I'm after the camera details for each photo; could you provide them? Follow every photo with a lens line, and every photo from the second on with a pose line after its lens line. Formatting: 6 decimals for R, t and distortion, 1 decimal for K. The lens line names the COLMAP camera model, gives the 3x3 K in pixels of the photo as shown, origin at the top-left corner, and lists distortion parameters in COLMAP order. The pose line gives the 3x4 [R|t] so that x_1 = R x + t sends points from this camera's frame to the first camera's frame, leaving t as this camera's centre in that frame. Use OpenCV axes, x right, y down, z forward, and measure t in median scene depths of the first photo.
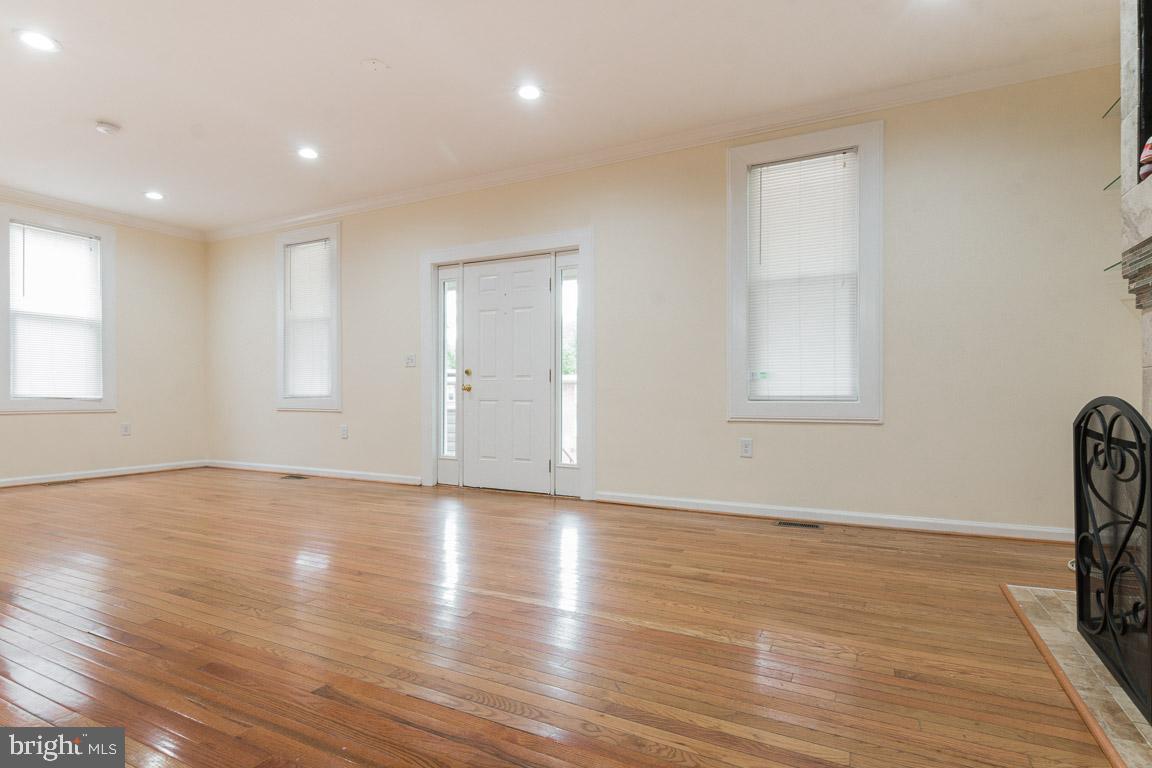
lens RADIAL K [[585.0, 0, 575.7], [0, 585.0, 386.6], [0, 0, 1]] dist [0.024364, -0.010856]
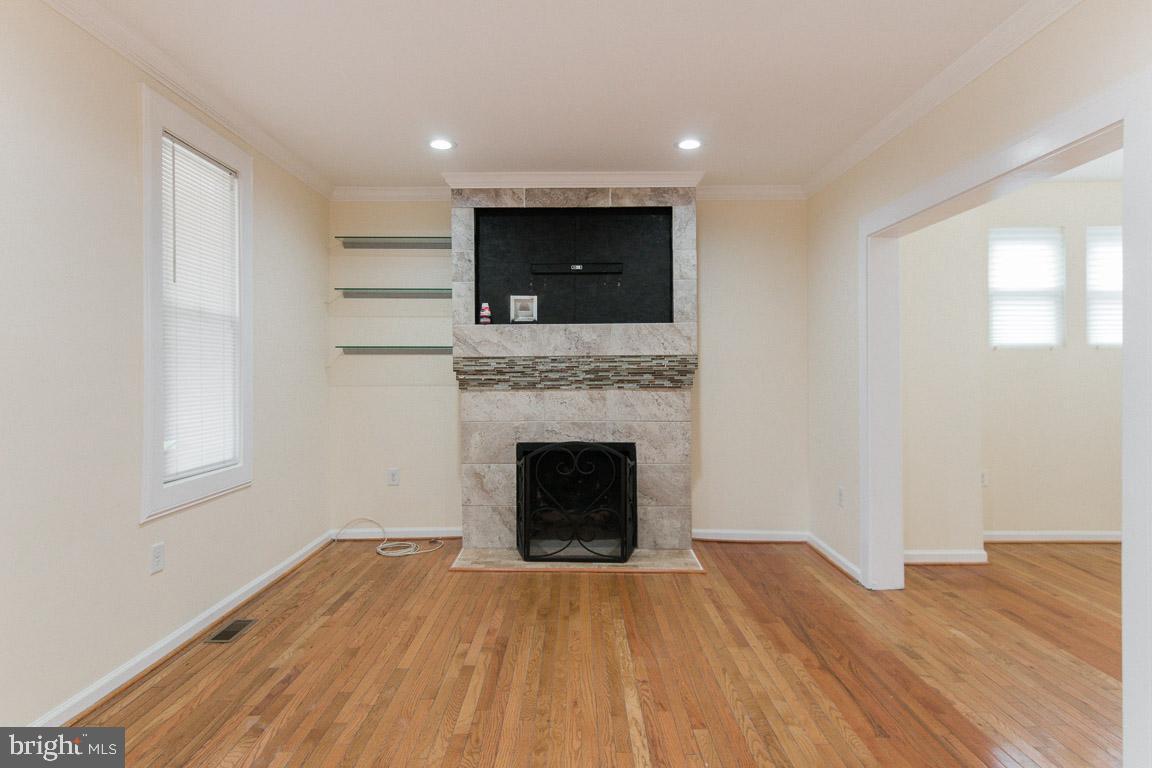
lens RADIAL K [[683.9, 0, 565.7], [0, 683.9, 382.6], [0, 0, 1]] dist [0.017756, -0.000723]
pose [[-0.453925, -0.018534, 0.890847, -0.805467], [-0.001560, 0.999799, 0.020006, -0.146130], [-0.891039, 0.007691, -0.453862, 1.287144]]
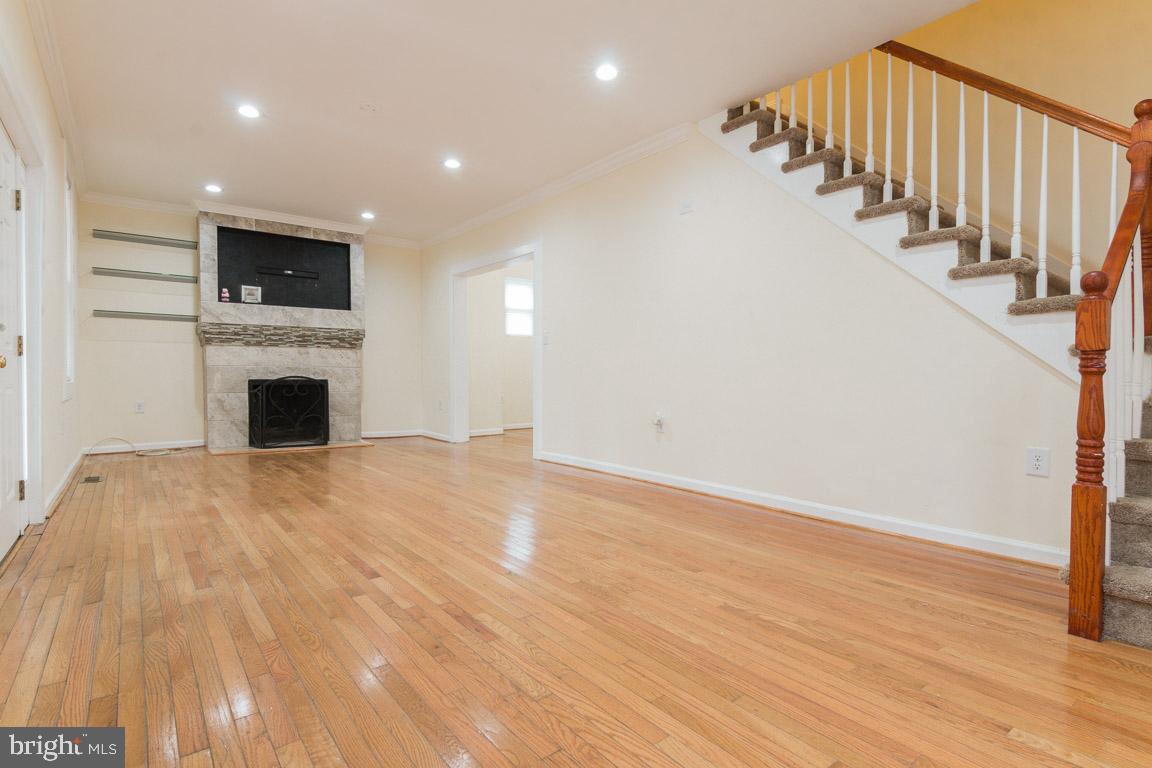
lens RADIAL K [[585.0, 0, 579.3], [0, 585.0, 382.5], [0, 0, 1]] dist [0.024364, -0.010856]
pose [[-0.913380, -0.018084, 0.406707, -1.400225], [-0.011289, 0.999754, 0.019100, 0.001788], [-0.406952, 0.012854, -0.913359, 2.275180]]
